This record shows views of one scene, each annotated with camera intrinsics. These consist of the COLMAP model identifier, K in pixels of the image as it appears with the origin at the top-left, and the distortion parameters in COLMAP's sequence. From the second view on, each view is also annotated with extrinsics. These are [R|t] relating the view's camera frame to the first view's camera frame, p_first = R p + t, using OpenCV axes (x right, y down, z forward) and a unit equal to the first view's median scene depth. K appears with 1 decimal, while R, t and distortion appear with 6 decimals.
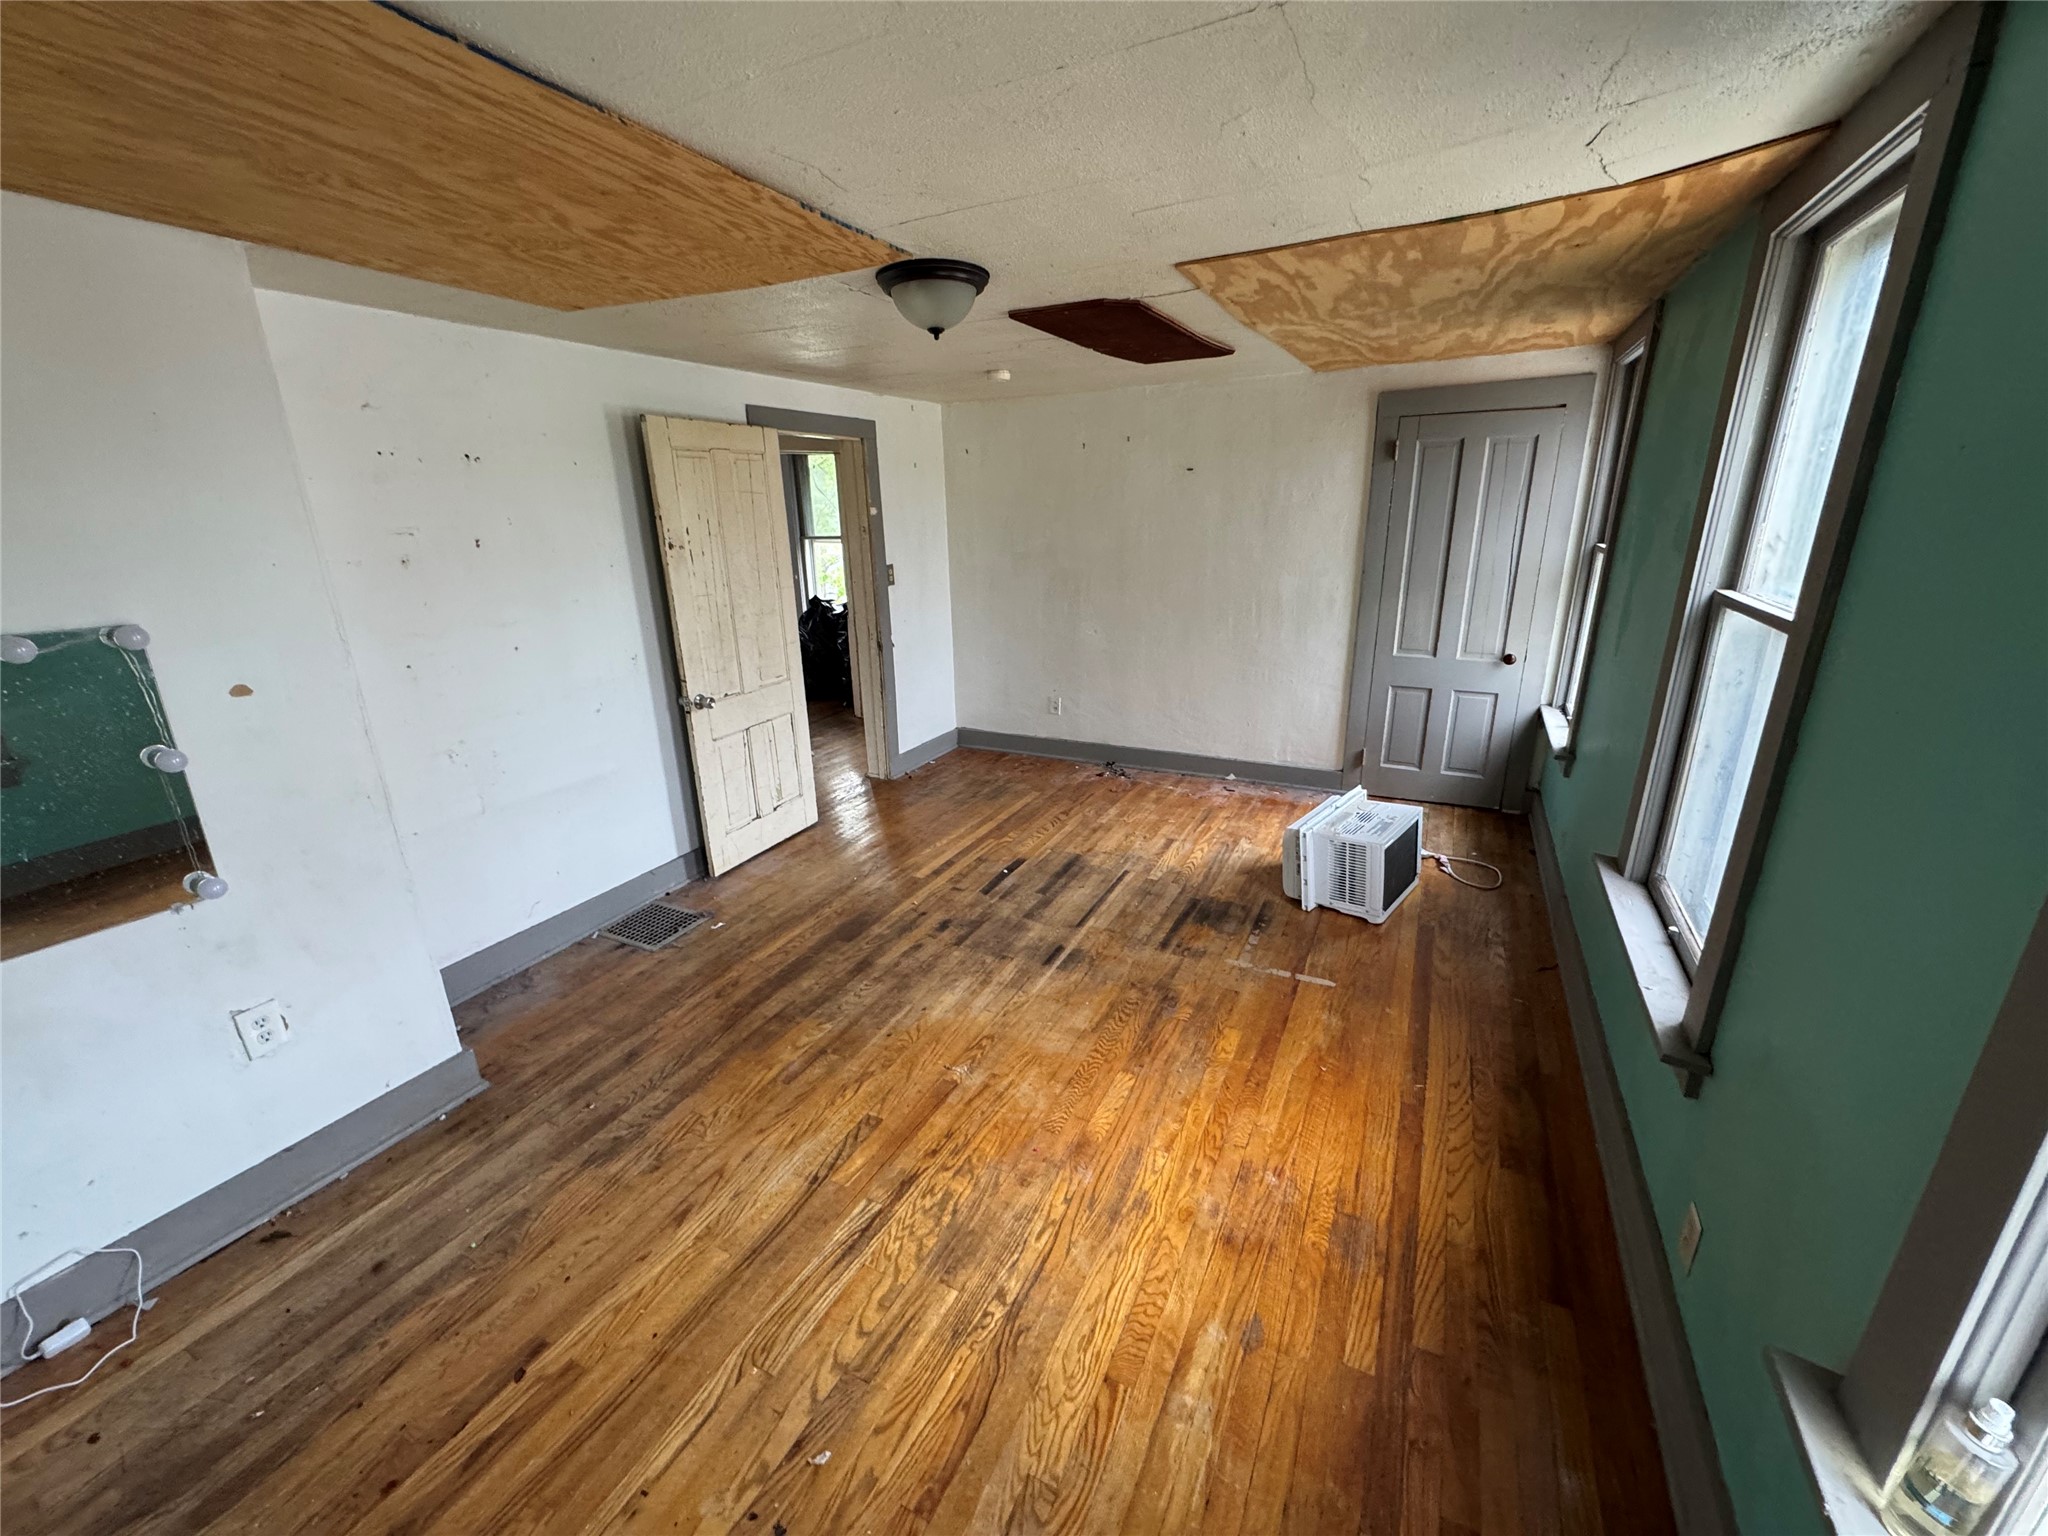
lens RADIAL K [[815.4, 0, 1023.9], [0, 815.4, 763.2], [0, 0, 1]] dist [-0.001052, 0.000692]
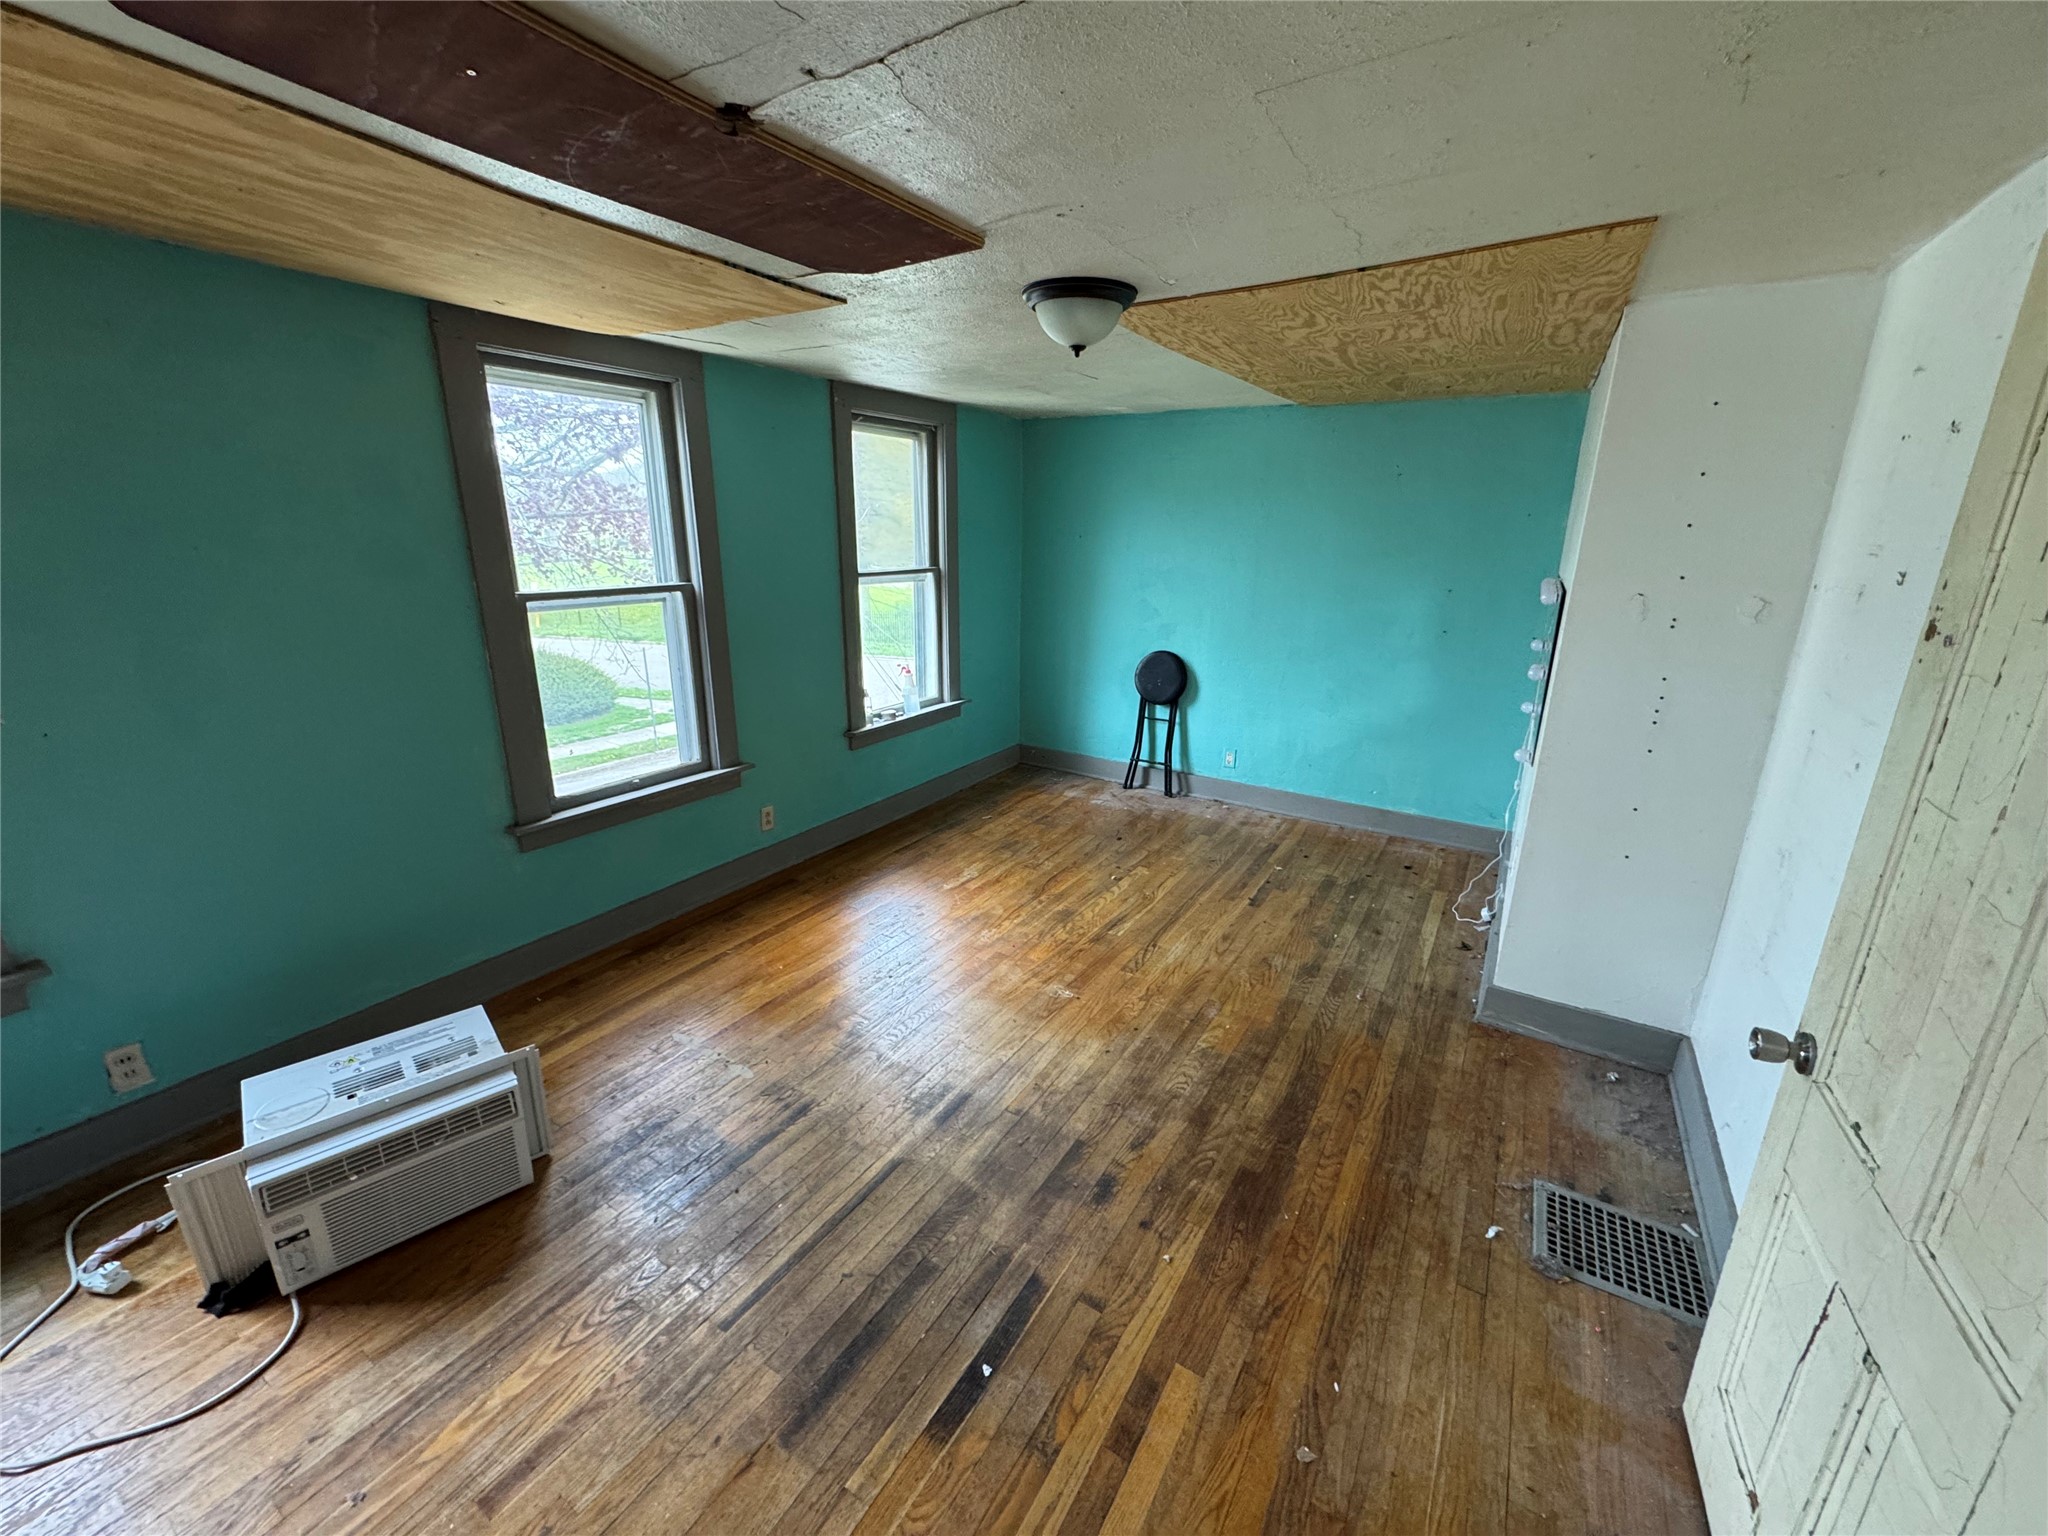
lens RADIAL K [[815.4, 0, 1023.9], [0, 815.4, 763.2], [0, 0, 1]] dist [-0.001052, 0.000692]
pose [[-0.996080, -0.012079, 0.087627, -0.098192], [0.038643, 0.831678, 0.553912, -0.480297], [-0.079568, 0.555127, -0.827951, 1.520148]]
